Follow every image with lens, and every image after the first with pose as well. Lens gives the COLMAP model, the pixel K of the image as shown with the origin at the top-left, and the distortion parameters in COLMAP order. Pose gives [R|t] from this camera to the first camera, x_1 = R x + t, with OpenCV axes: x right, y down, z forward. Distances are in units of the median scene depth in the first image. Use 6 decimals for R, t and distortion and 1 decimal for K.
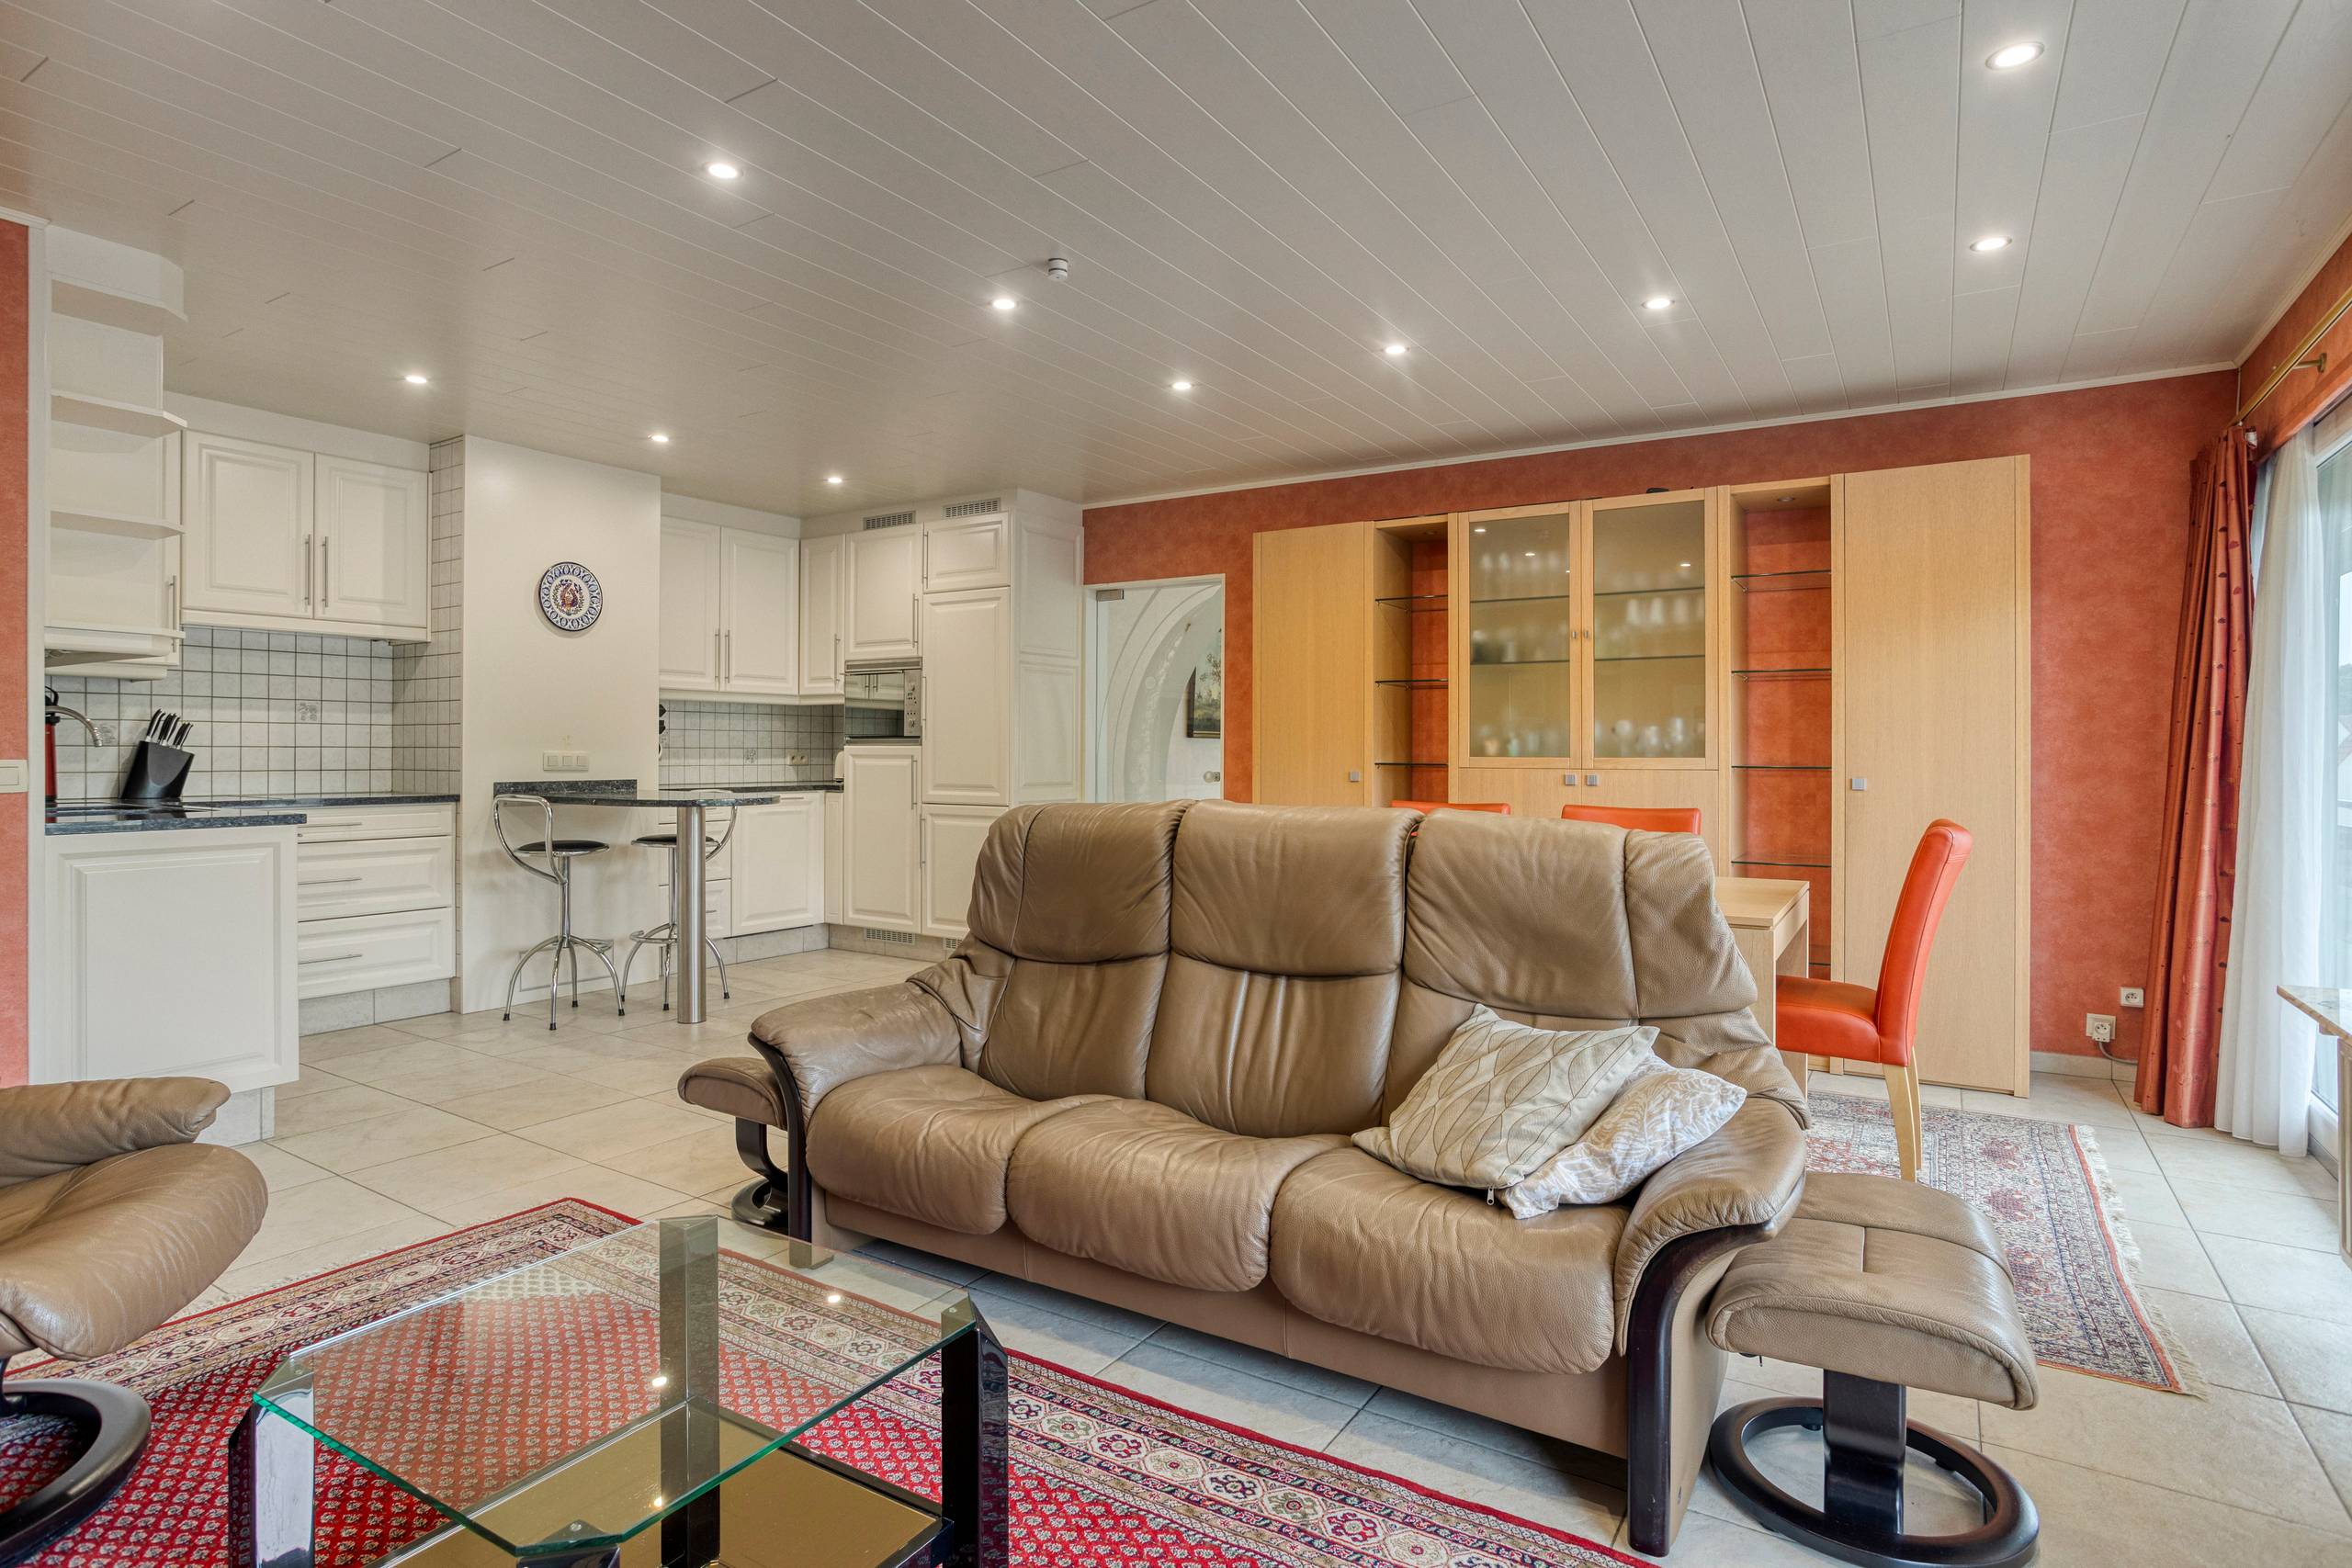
lens RADIAL K [[1234.3, 0, 1176.2], [0, 1234.3, 763.4], [0, 0, 1]] dist [-0.025370, 0.011753]
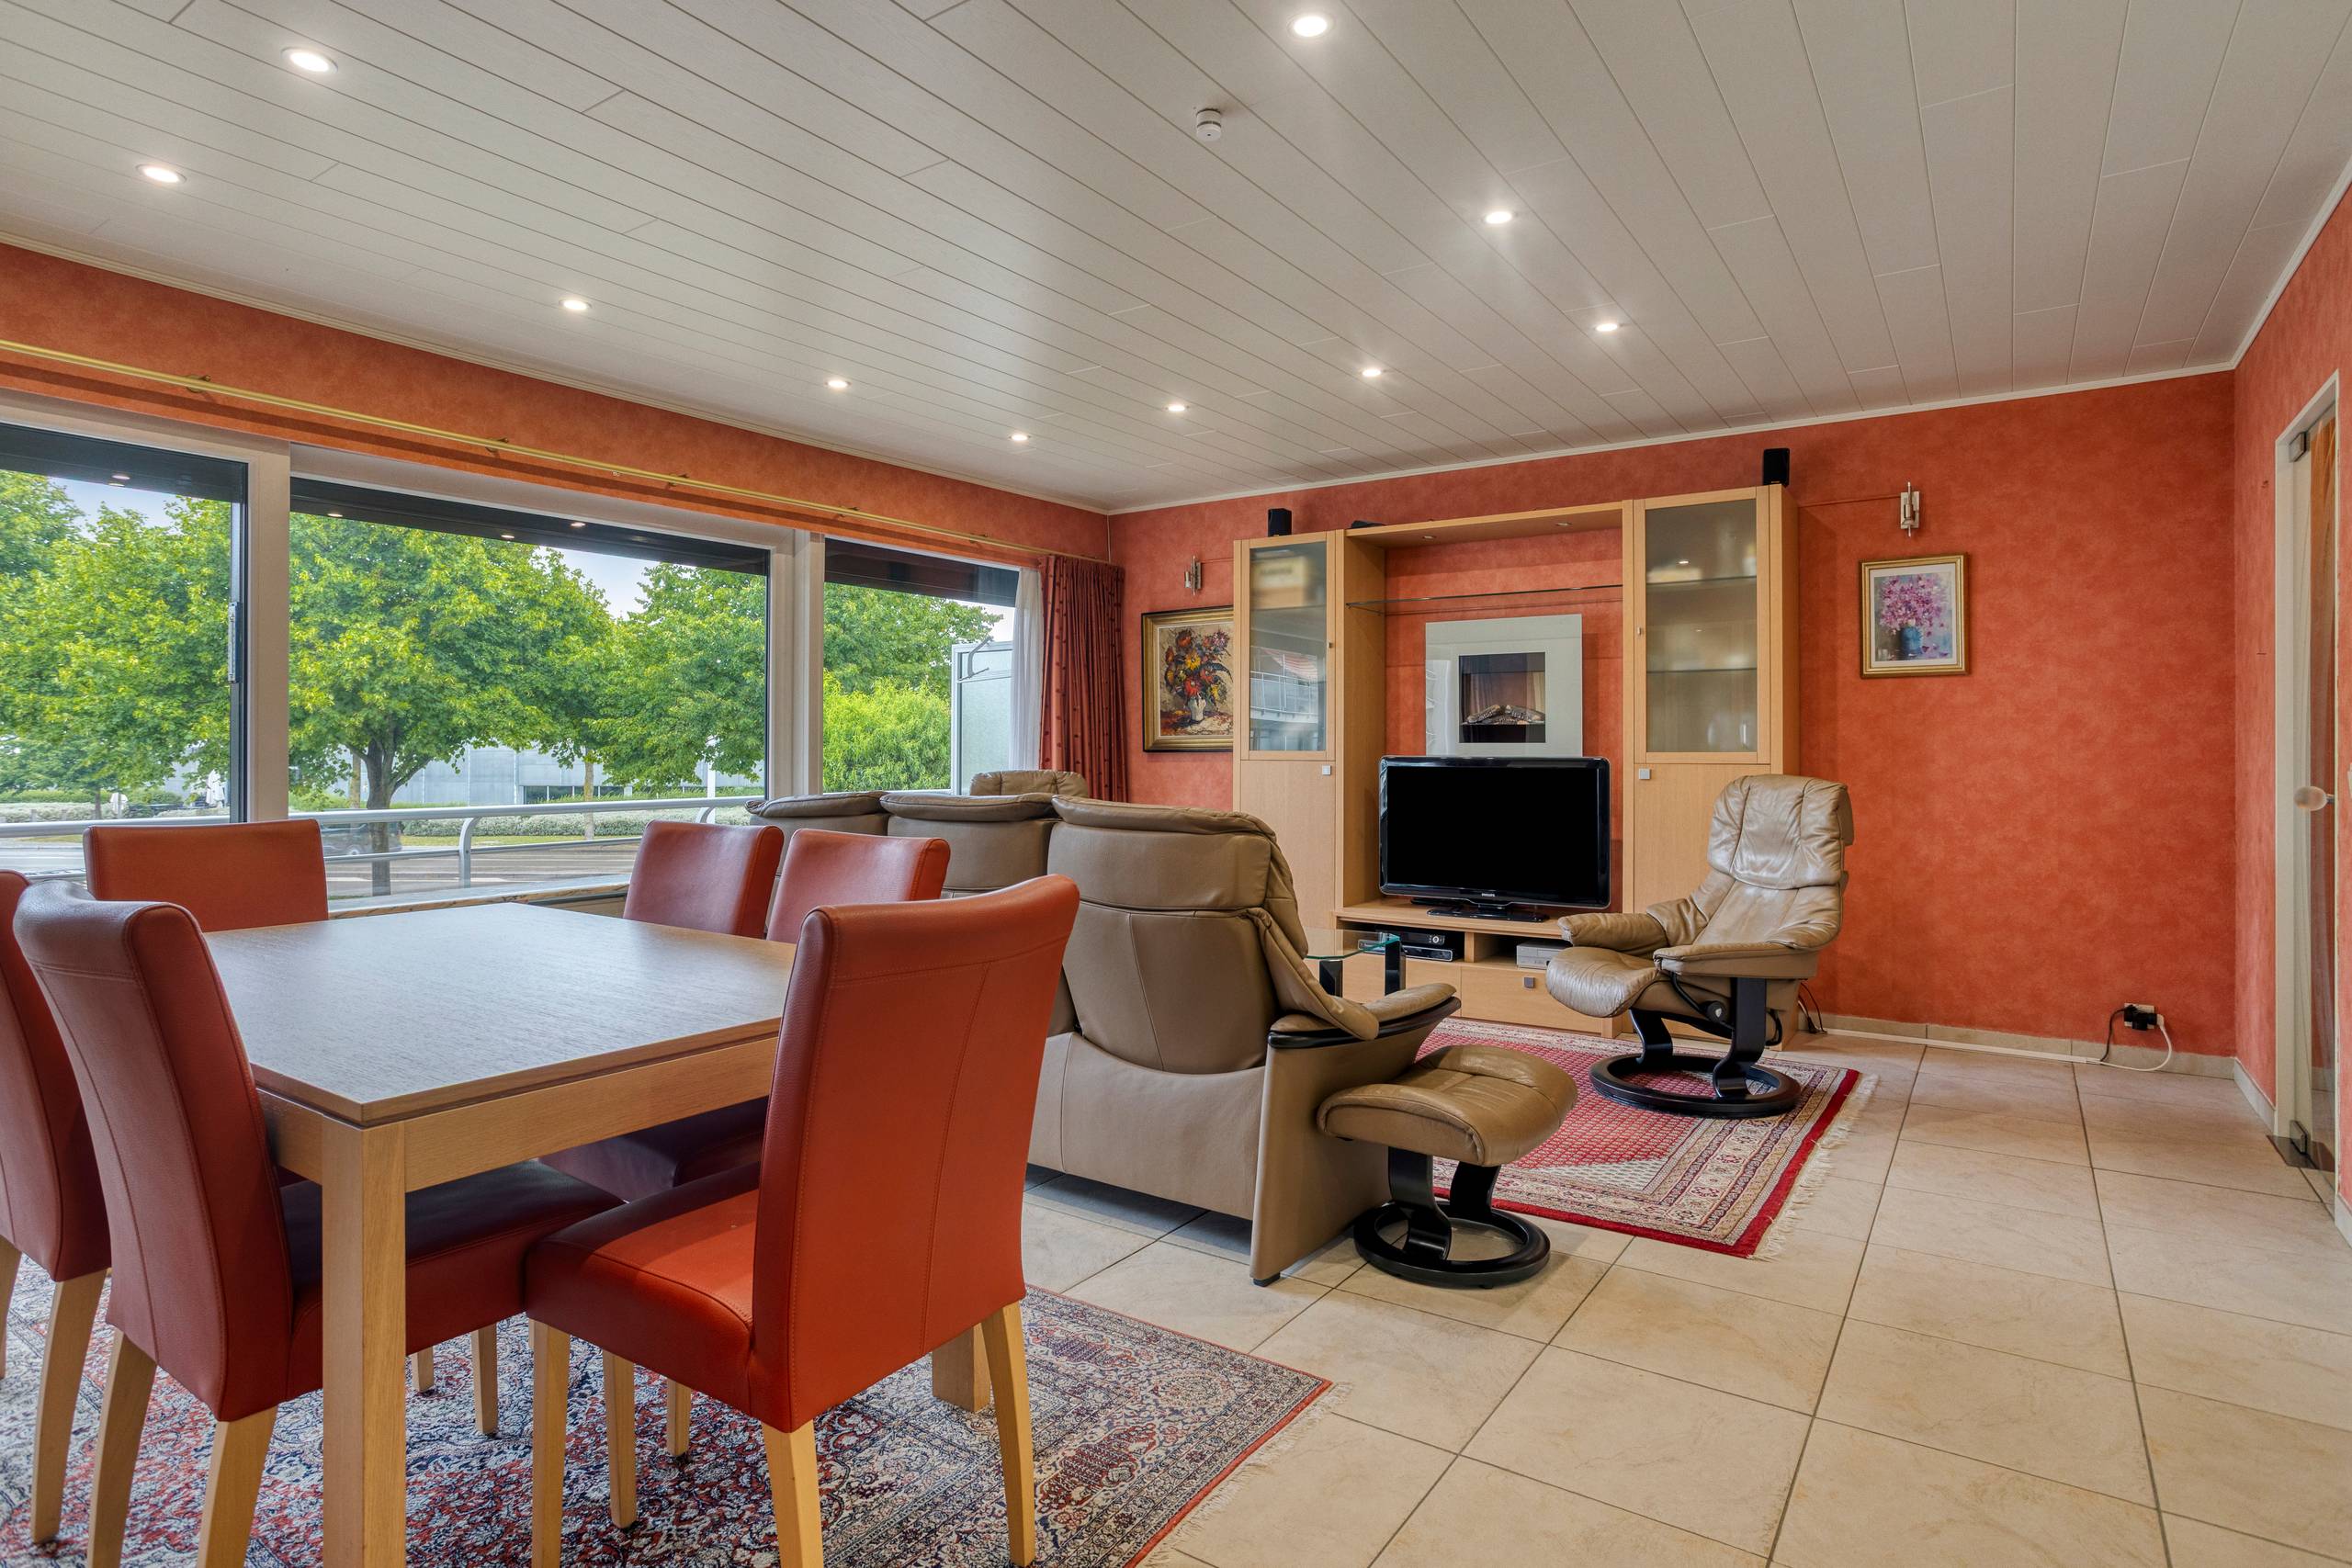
lens RADIAL K [[1234.3, 0, 1165.4], [0, 1234.3, 746.3], [0, 0, 1]] dist [-0.025370, 0.011753]
pose [[-0.999435, -0.002940, 0.033473, -0.066885], [-0.002513, 0.999915, 0.012795, -0.011868], [-0.033508, 0.012704, -0.999358, 1.170269]]
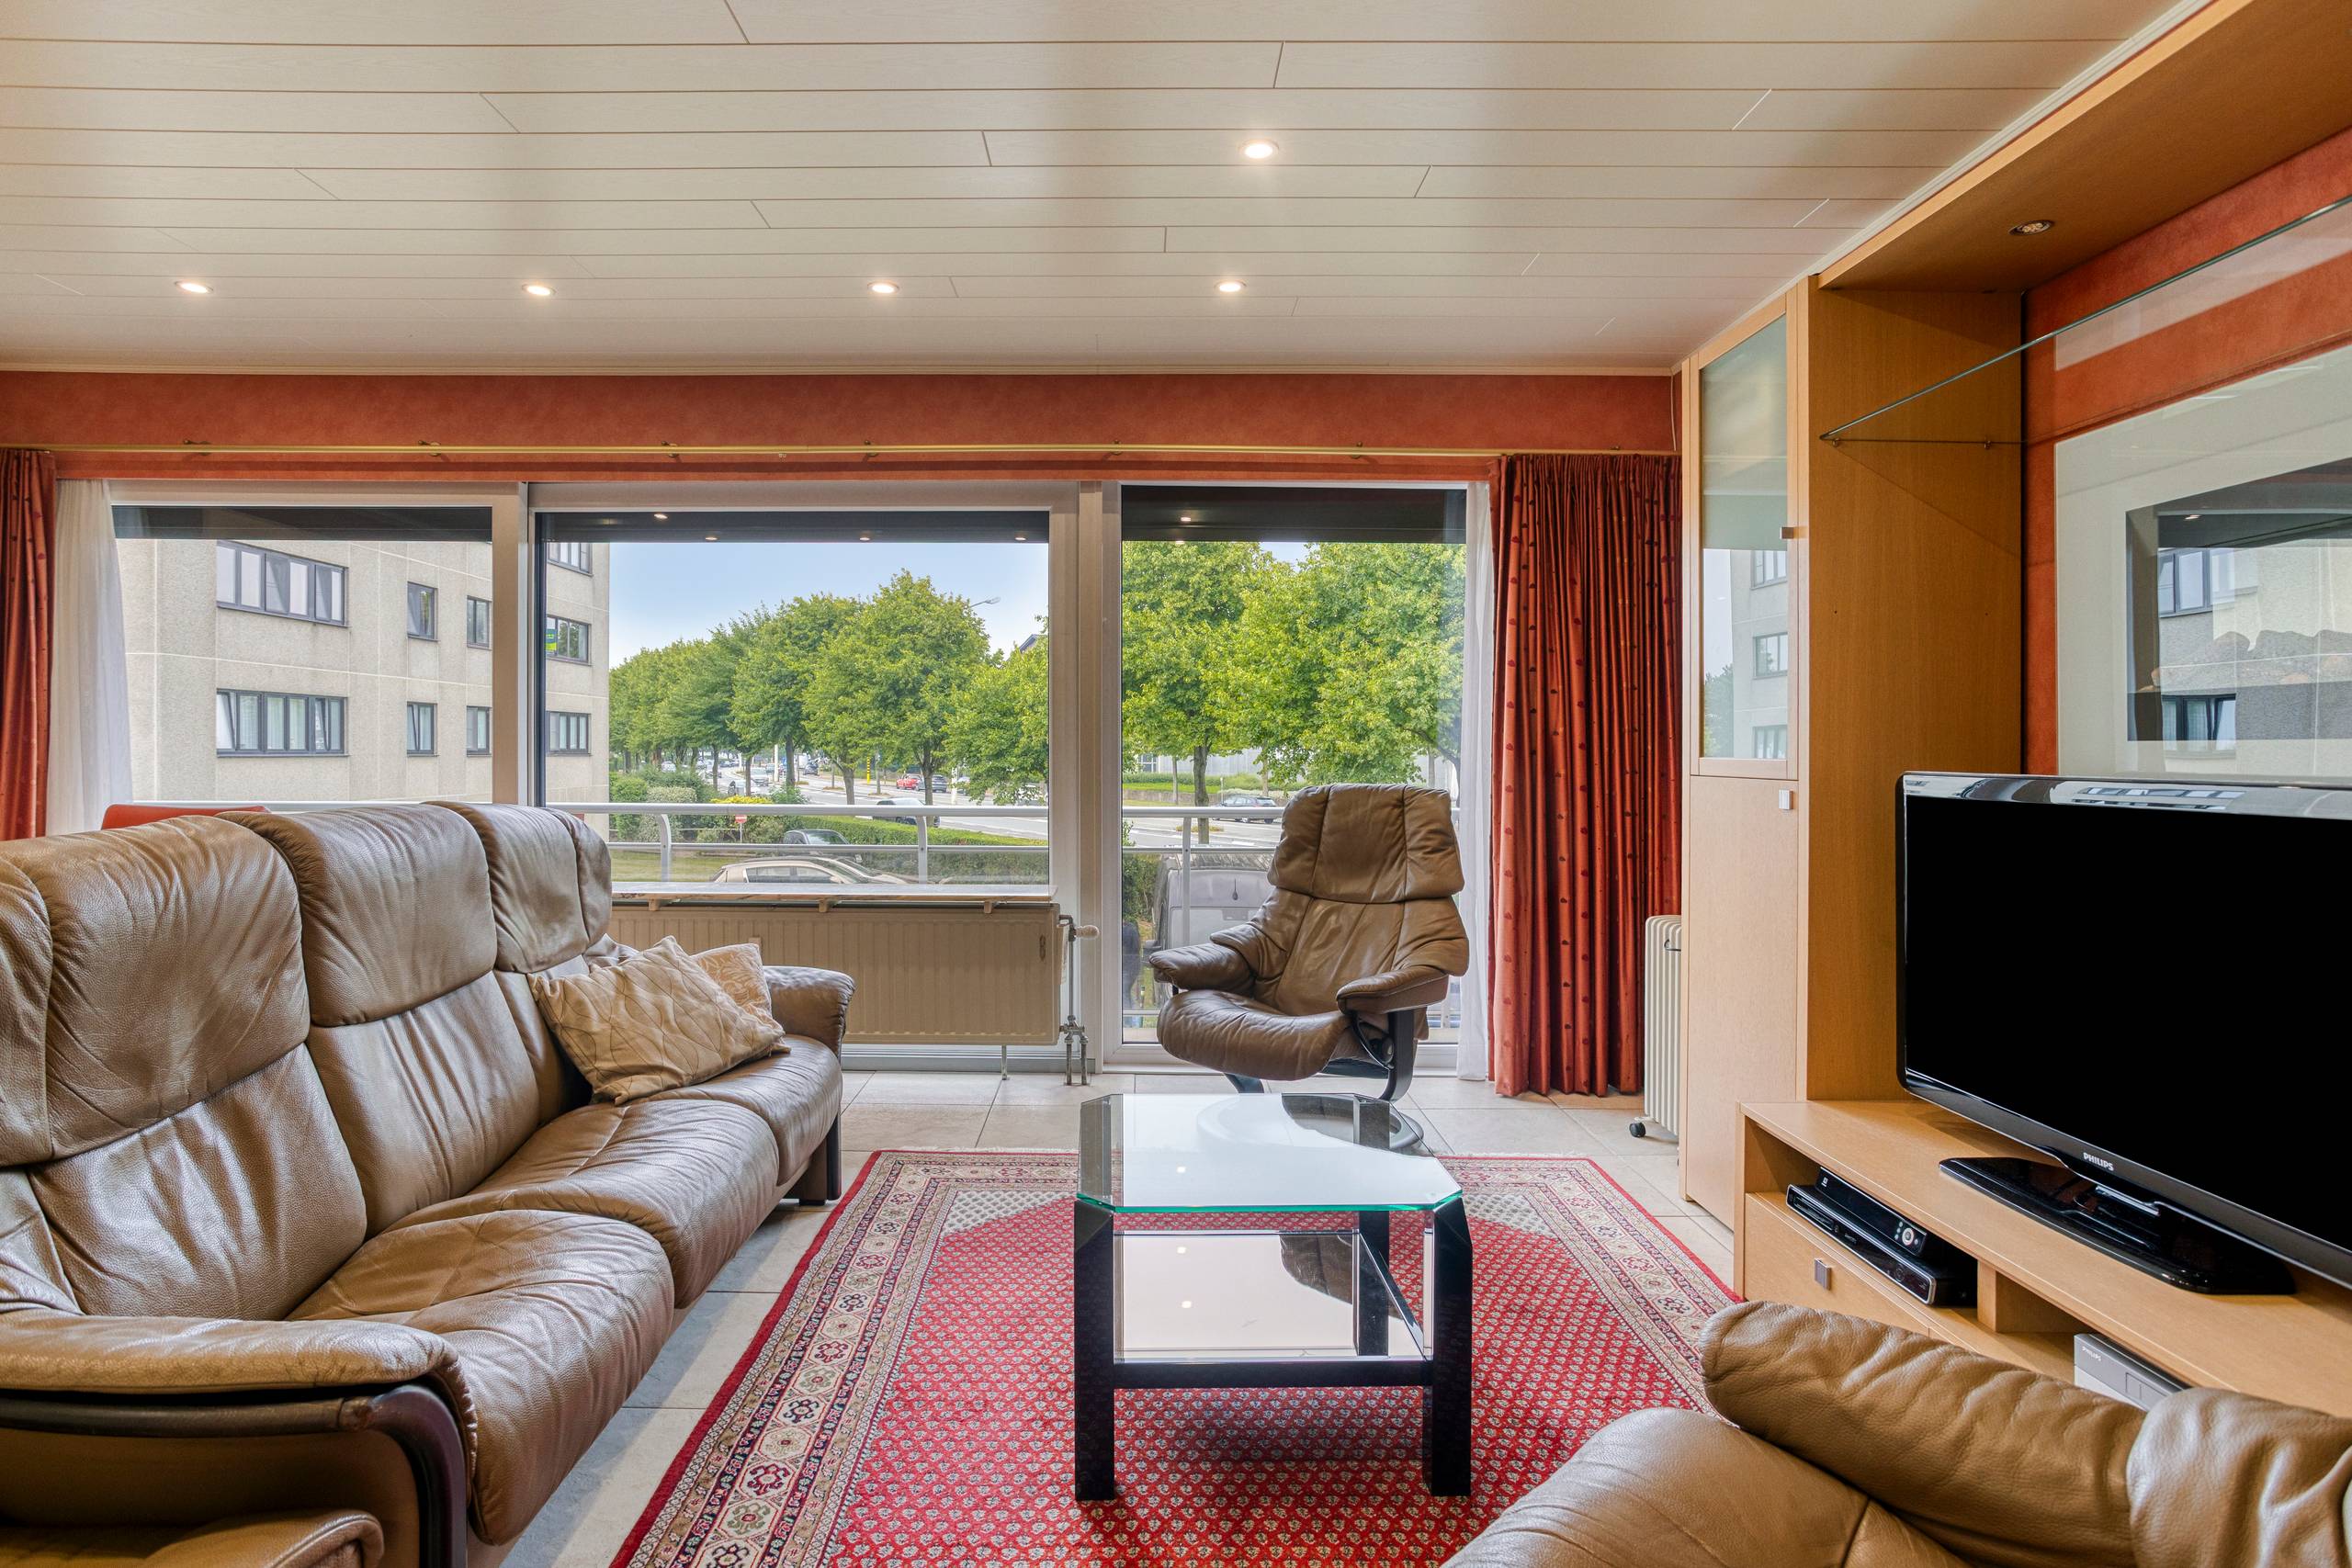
lens RADIAL K [[1234.3, 0, 1132.9], [0, 1234.3, 744.7], [0, 0, 1]] dist [-0.025370, 0.011753]
pose [[-0.535933, -0.003451, 0.844254, -0.465165], [0.002454, 0.999981, 0.005645, -0.005071], [-0.844257, 0.005097, -0.535914, 0.551942]]
